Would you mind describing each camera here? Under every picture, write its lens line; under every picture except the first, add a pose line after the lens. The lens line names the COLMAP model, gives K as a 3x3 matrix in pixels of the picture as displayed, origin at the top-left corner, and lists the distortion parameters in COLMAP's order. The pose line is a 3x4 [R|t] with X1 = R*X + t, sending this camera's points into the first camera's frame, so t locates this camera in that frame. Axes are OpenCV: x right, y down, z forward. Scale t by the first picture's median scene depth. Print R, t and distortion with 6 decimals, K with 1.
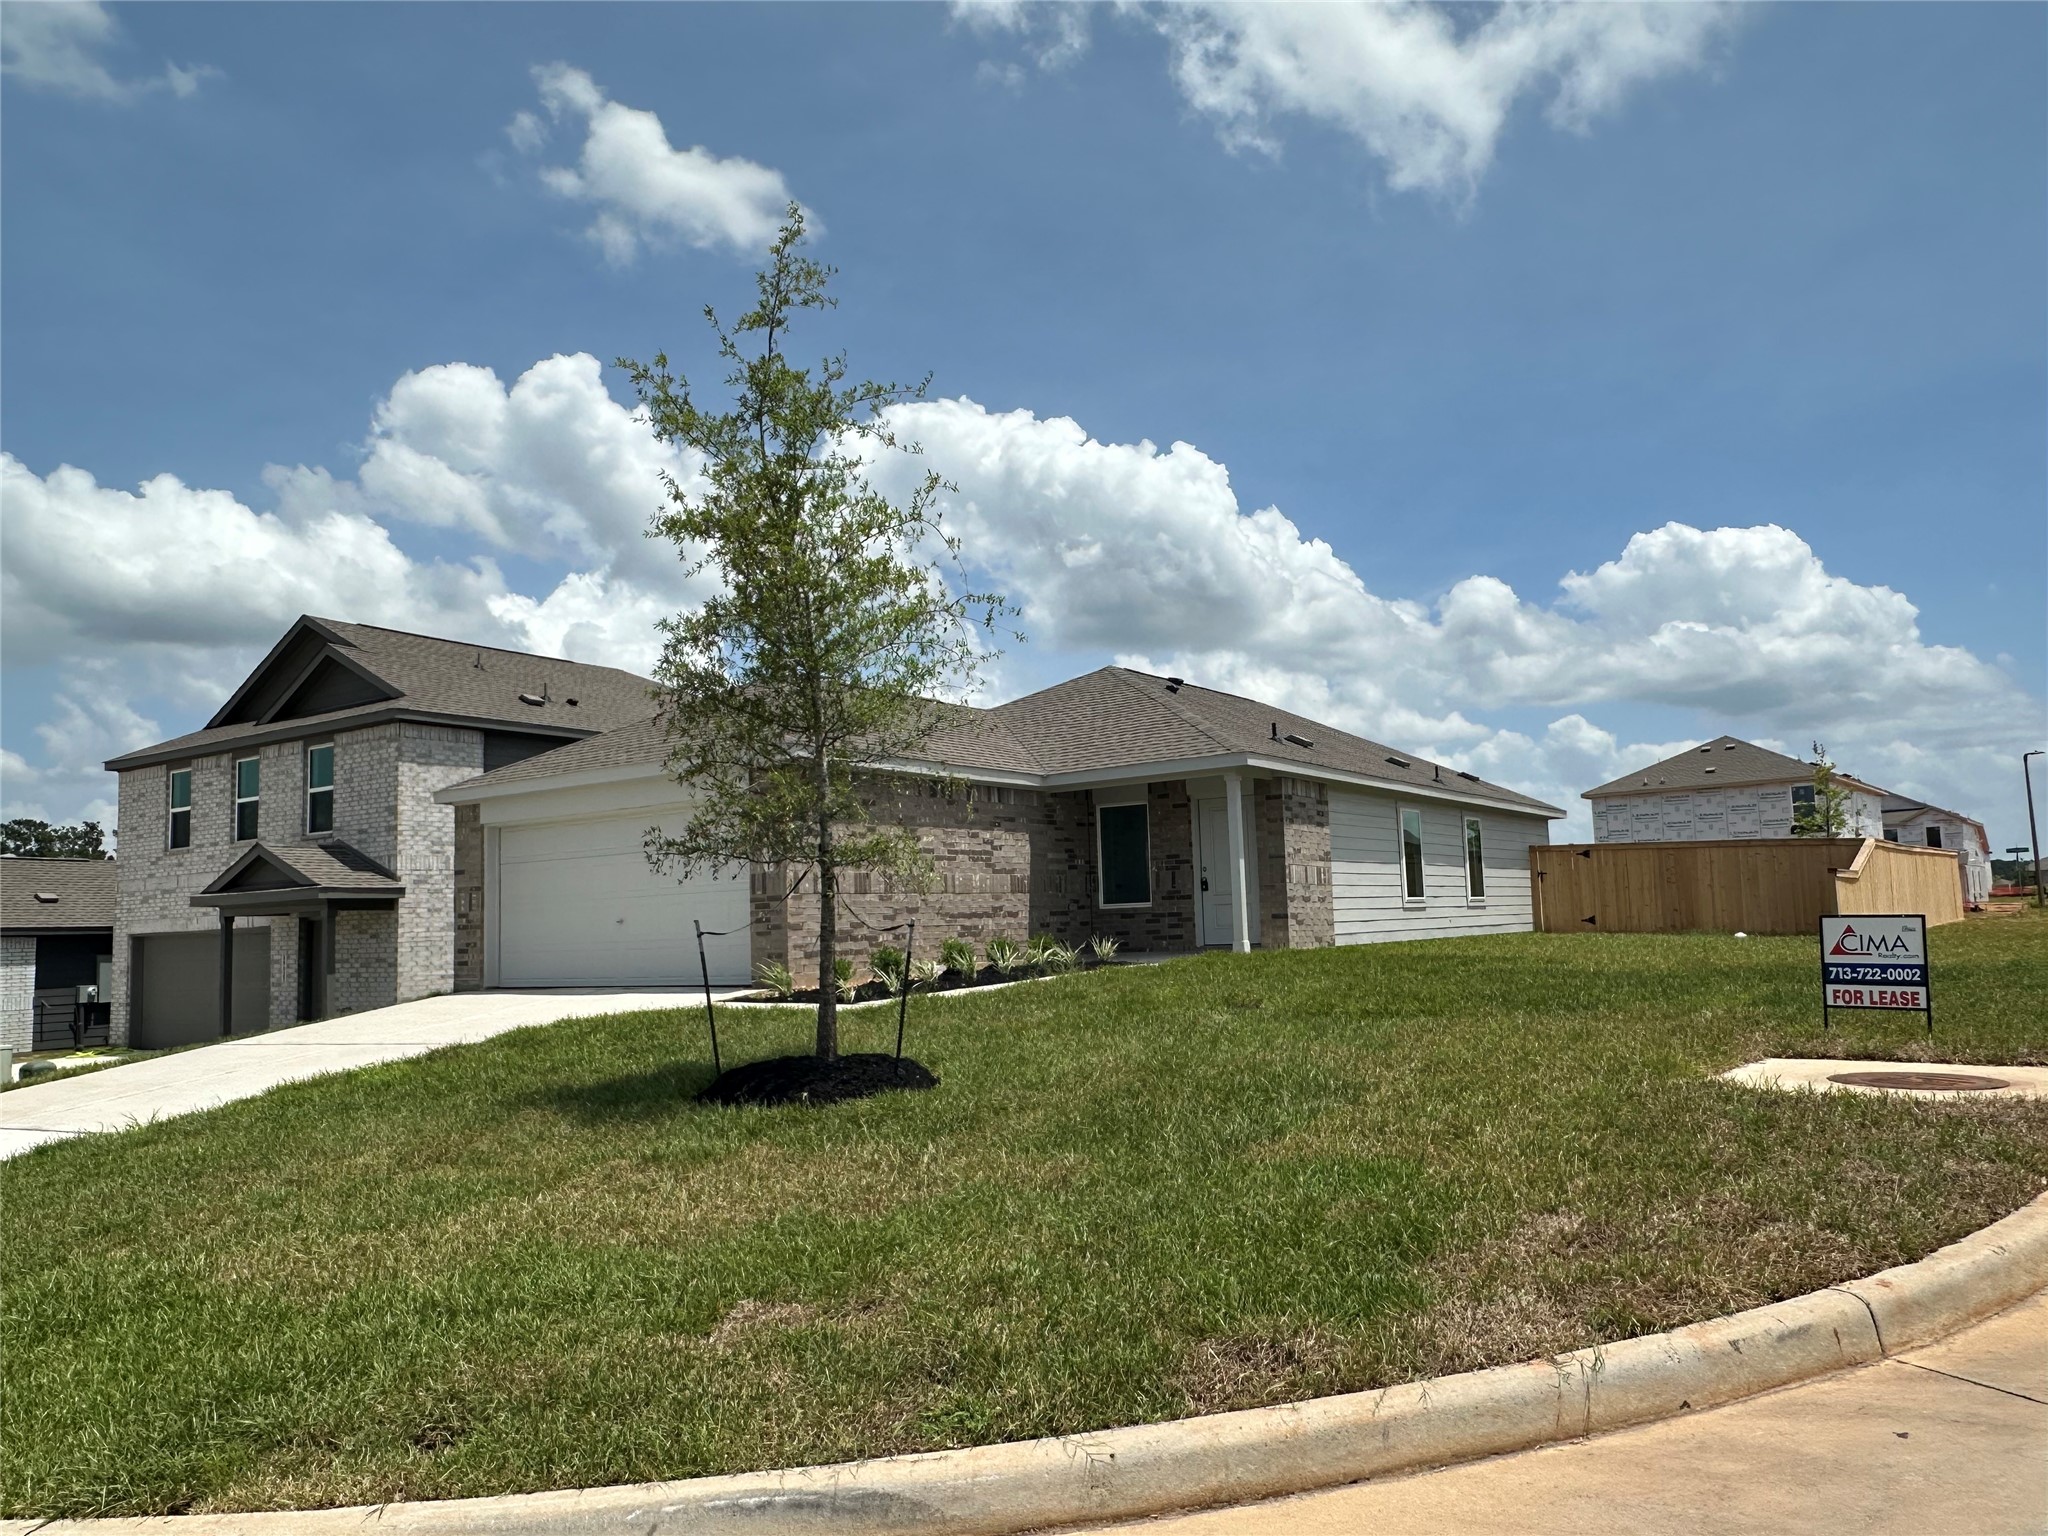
lens RADIAL K [[1429.8, 0, 1019.8], [0, 1429.8, 773.6], [0, 0, 1]] dist [0.050971, -0.036896]
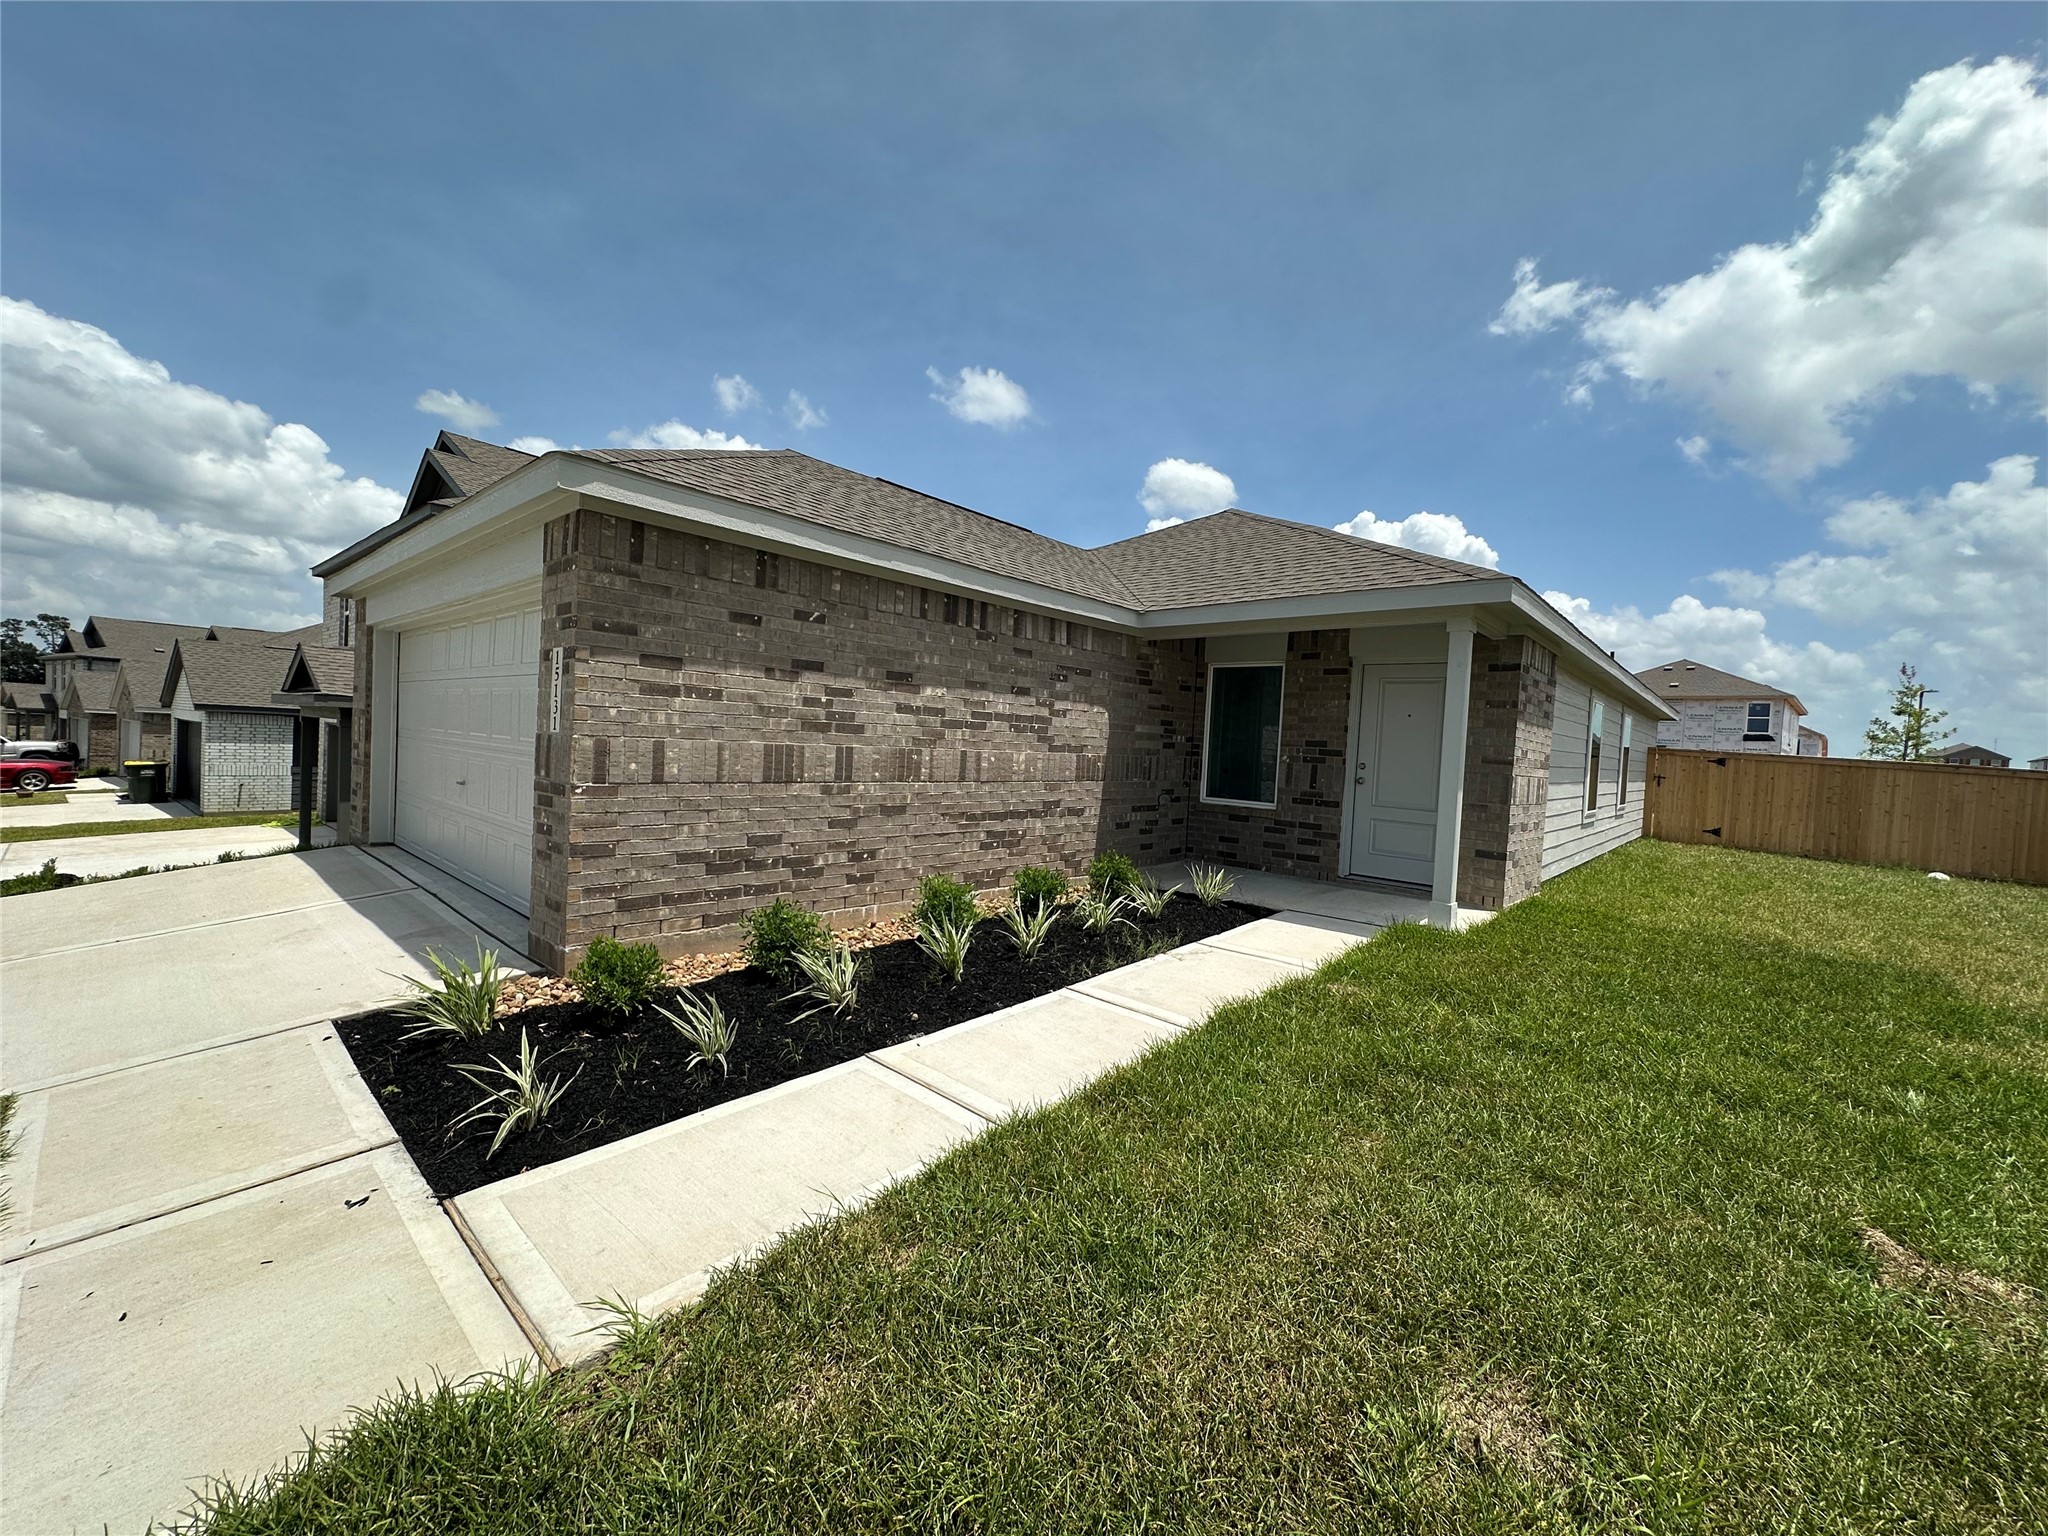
lens RADIAL K [[810.6, 0, 1028.2], [0, 810.6, 769.1], [0, 0, 1]] dist [-0.001904, 0.000559]
pose [[0.989489, 0.087861, -0.114859, 0.014654], [-0.070961, 0.987068, 0.143742, 0.023193], [0.126003, -0.134081, 0.982927, 0.590156]]
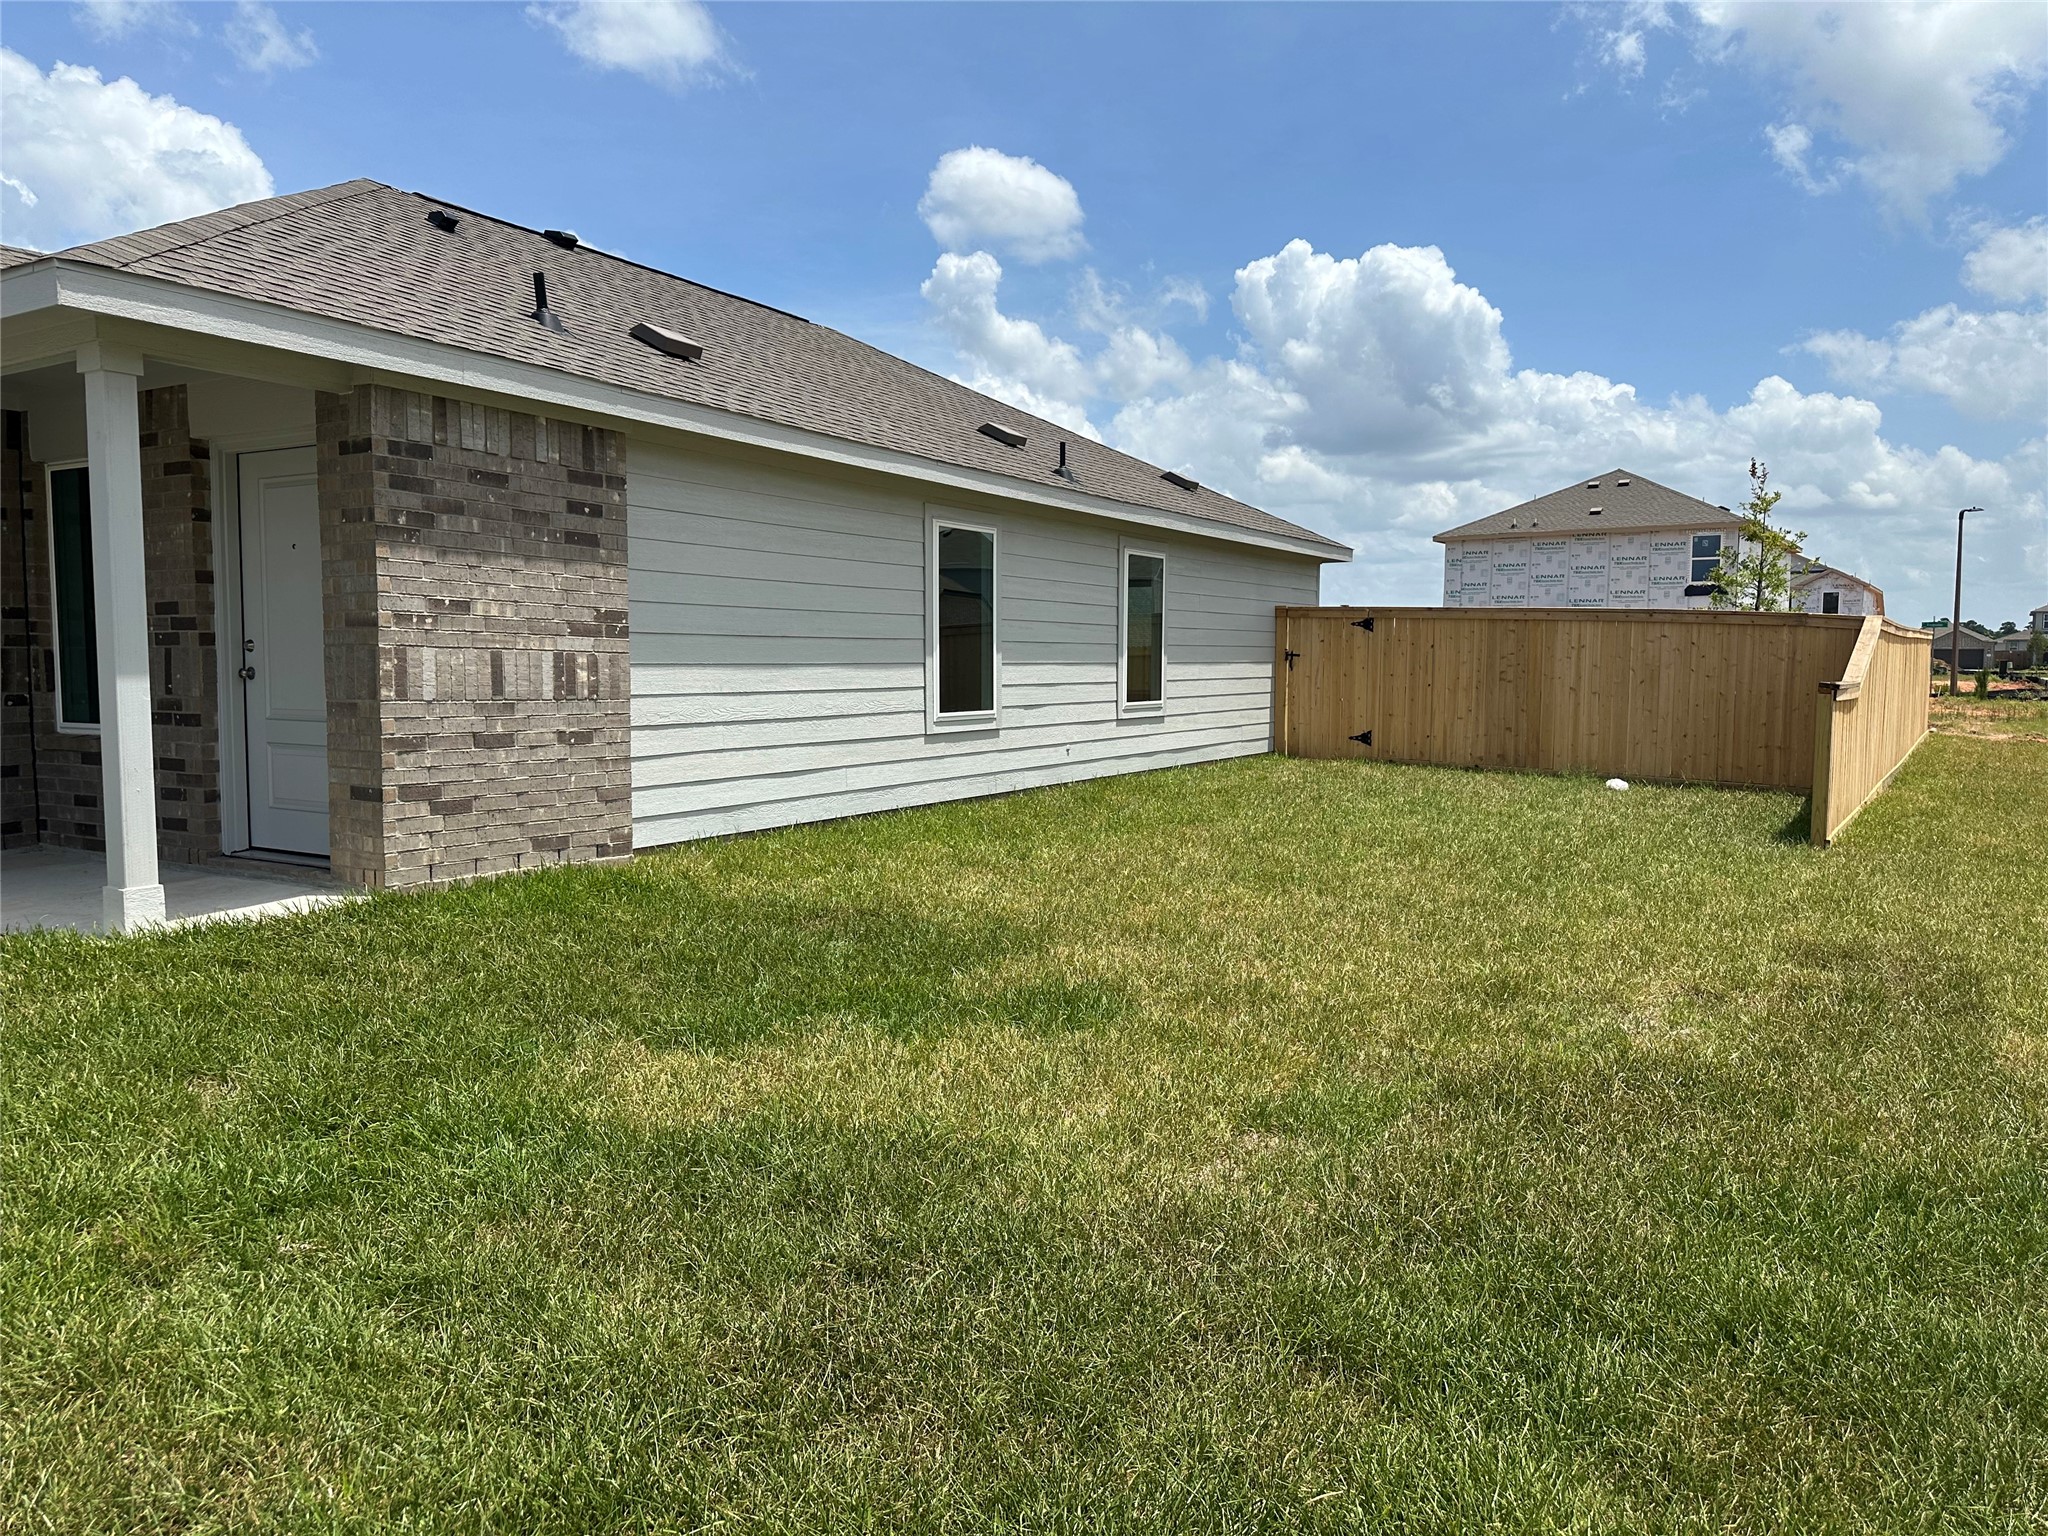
lens RADIAL K [[1429.8, 0, 1031.5], [0, 1429.8, 725.4], [0, 0, 1]] dist [0.050971, -0.036896]
pose [[0.996240, 0.032301, 0.080391, 0.297382], [-0.044147, 0.987663, 0.150241, 0.022061], [-0.074546, -0.153225, 0.985375, 0.610124]]
